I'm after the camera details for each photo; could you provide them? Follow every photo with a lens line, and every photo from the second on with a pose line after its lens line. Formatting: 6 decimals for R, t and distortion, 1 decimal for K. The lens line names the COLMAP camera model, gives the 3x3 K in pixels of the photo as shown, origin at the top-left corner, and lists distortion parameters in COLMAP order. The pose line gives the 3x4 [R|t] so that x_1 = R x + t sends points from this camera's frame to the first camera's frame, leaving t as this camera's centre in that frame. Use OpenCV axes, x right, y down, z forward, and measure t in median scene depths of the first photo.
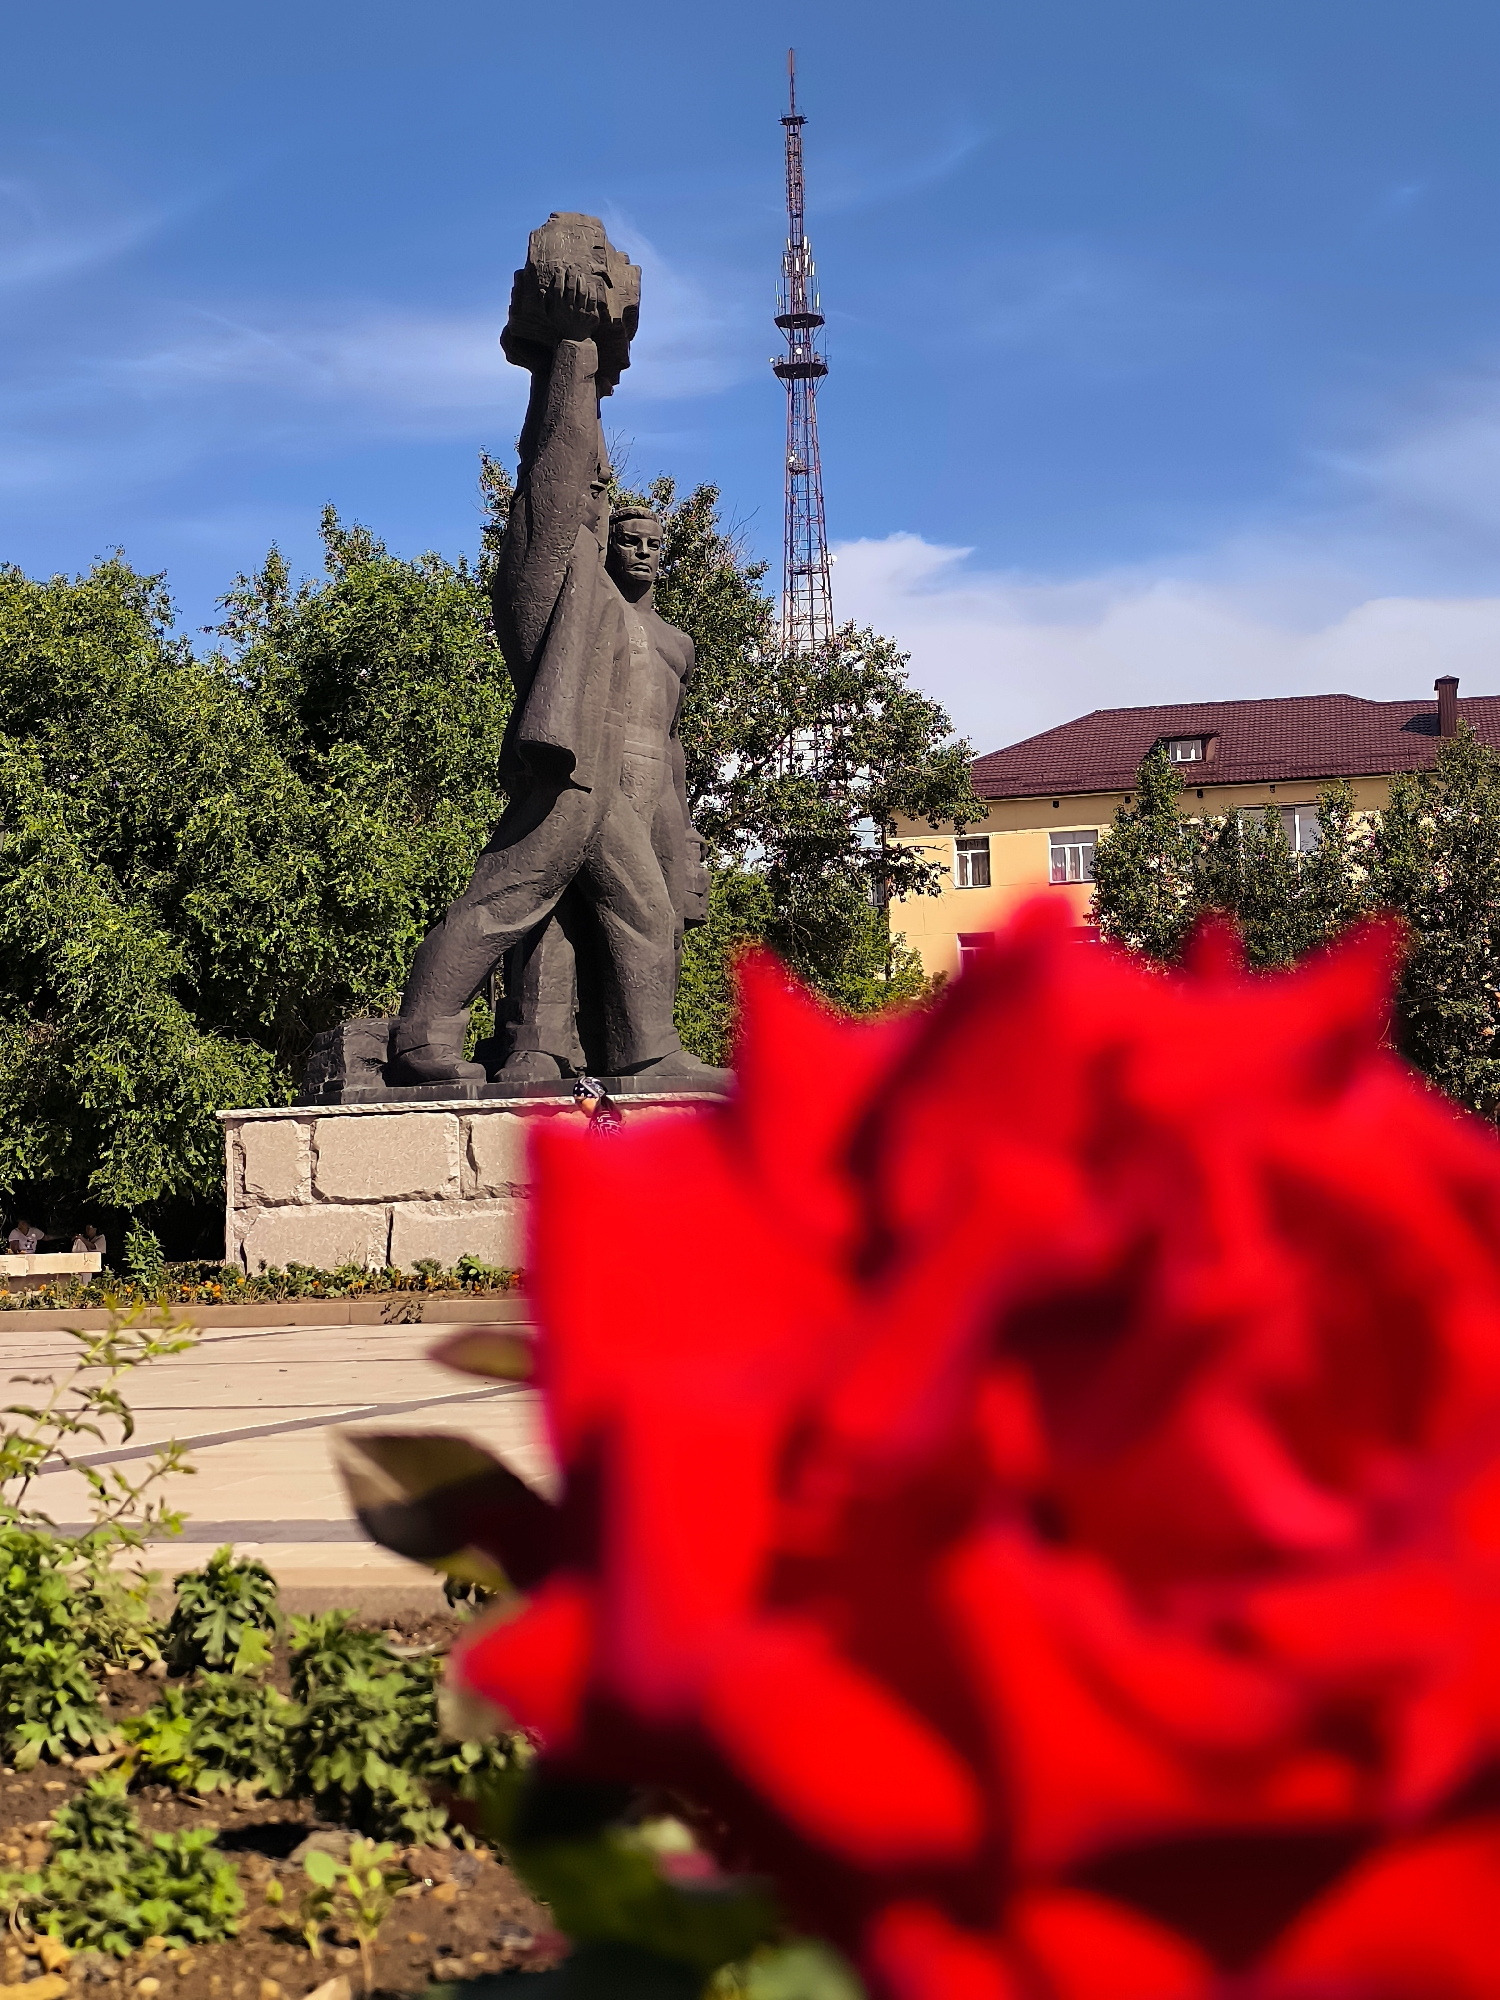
lens RADIAL K [[3071.5, 0, 750.0], [0, 3071.5, 1000.0], [0, 0, 1]] dist [0.140601, -0.533889]
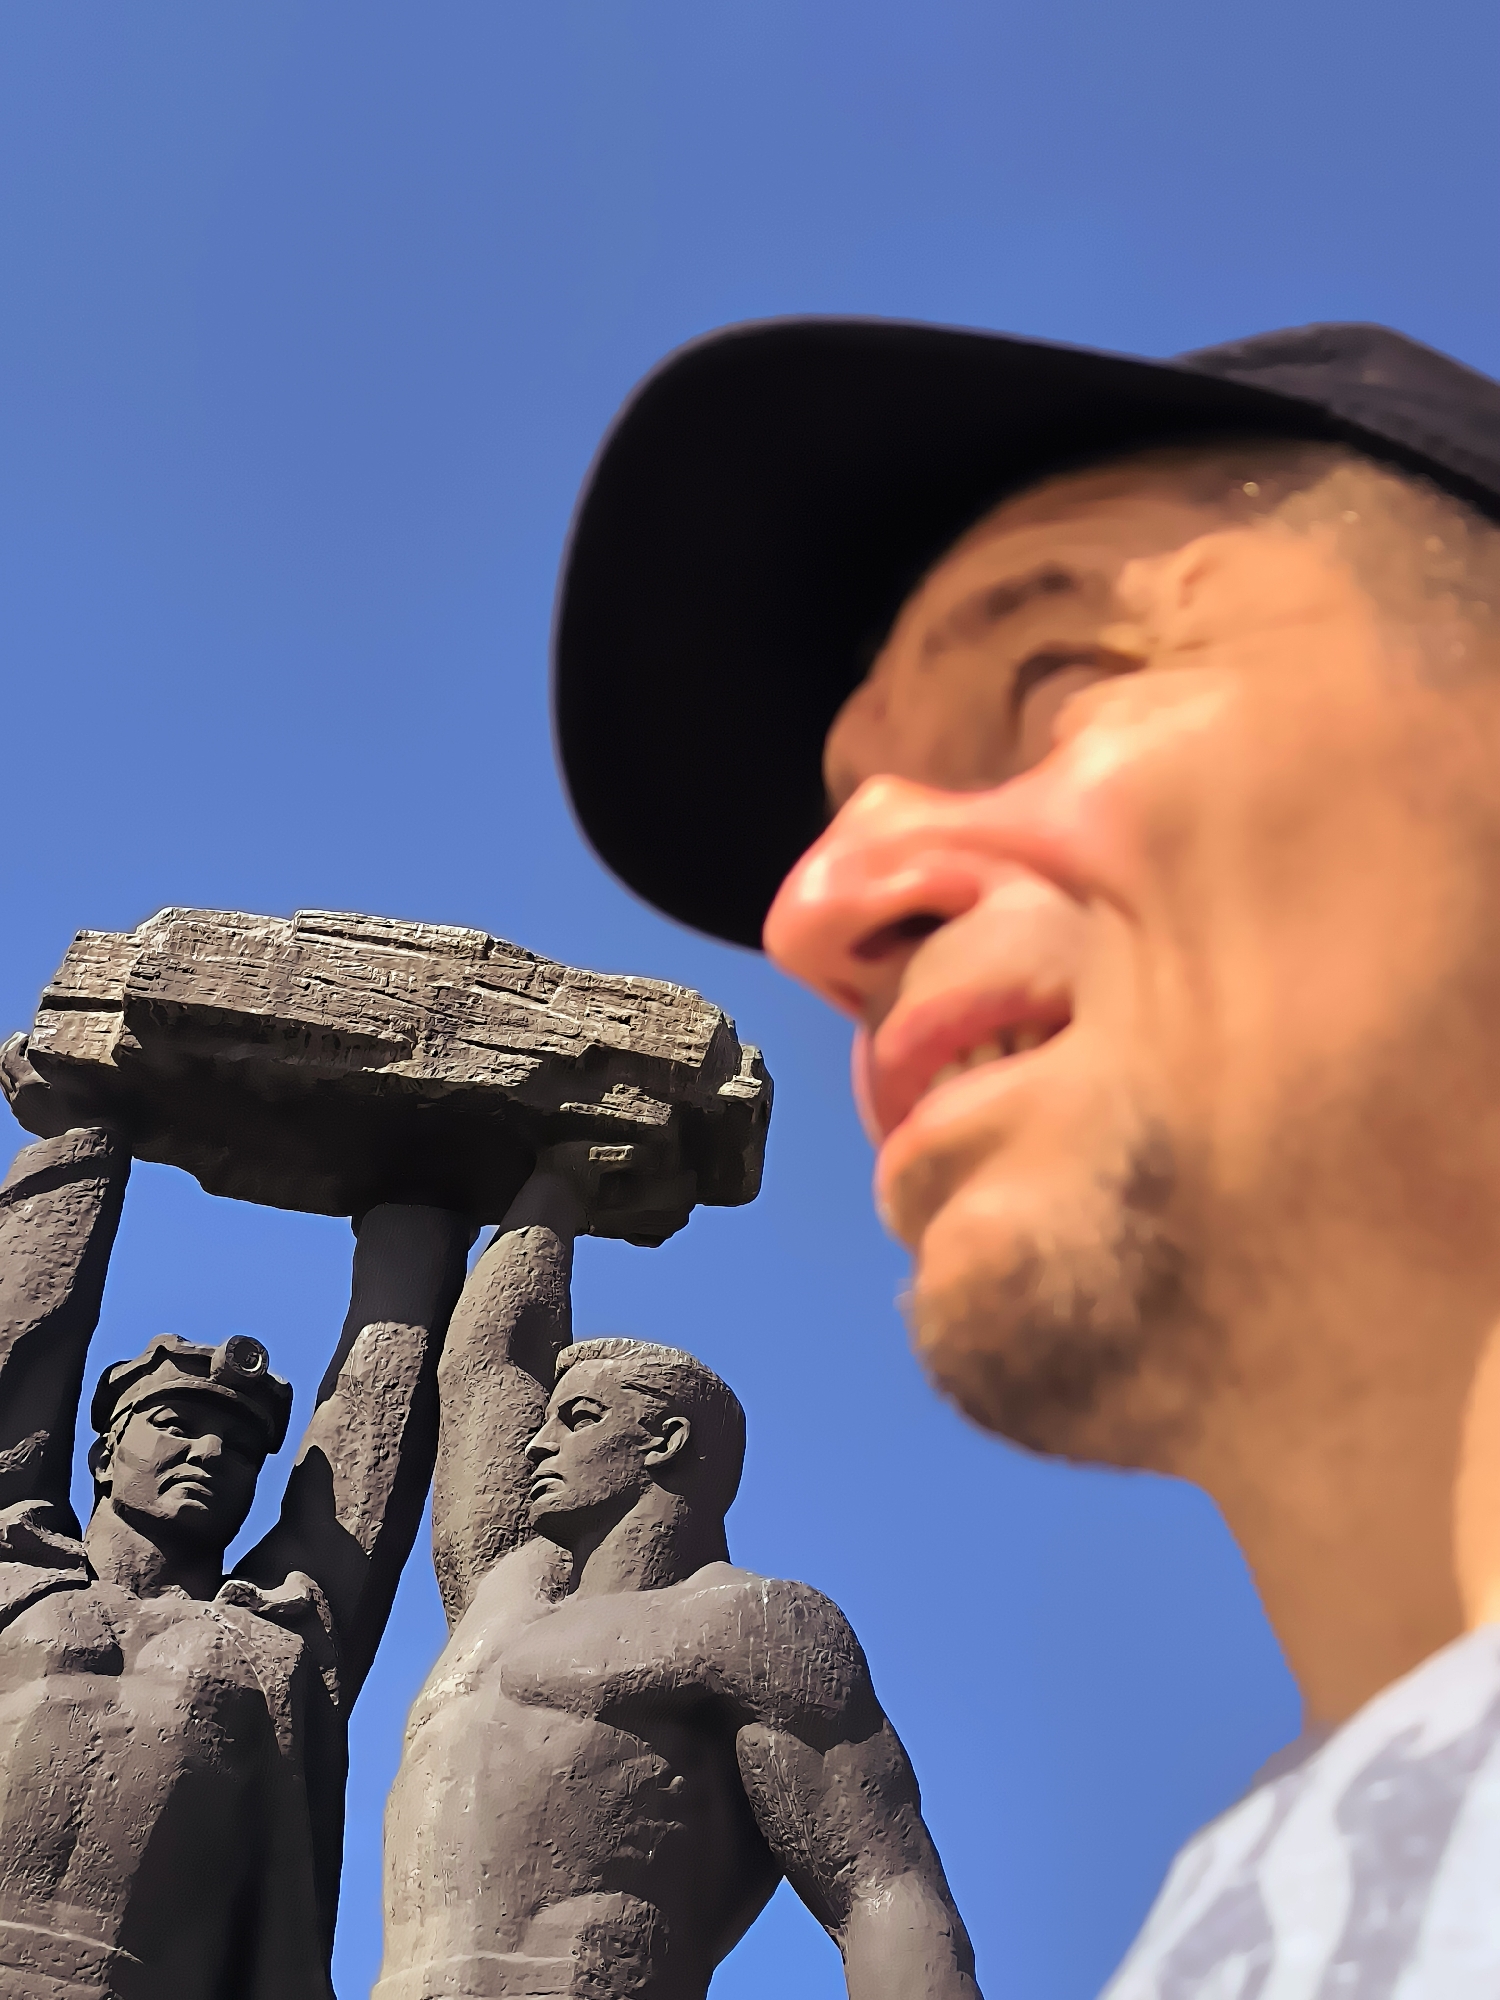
lens RADIAL K [[3071.5, 0, 750.0], [0, 3071.5, 1000.0], [0, 0, 1]] dist [0.140601, -0.533889]
pose [[0.061245, -0.654906, -0.753224, 0.102896], [-0.024634, 0.753420, -0.657079, 0.019029], [0.997819, 0.058798, 0.030011, 0.383441]]
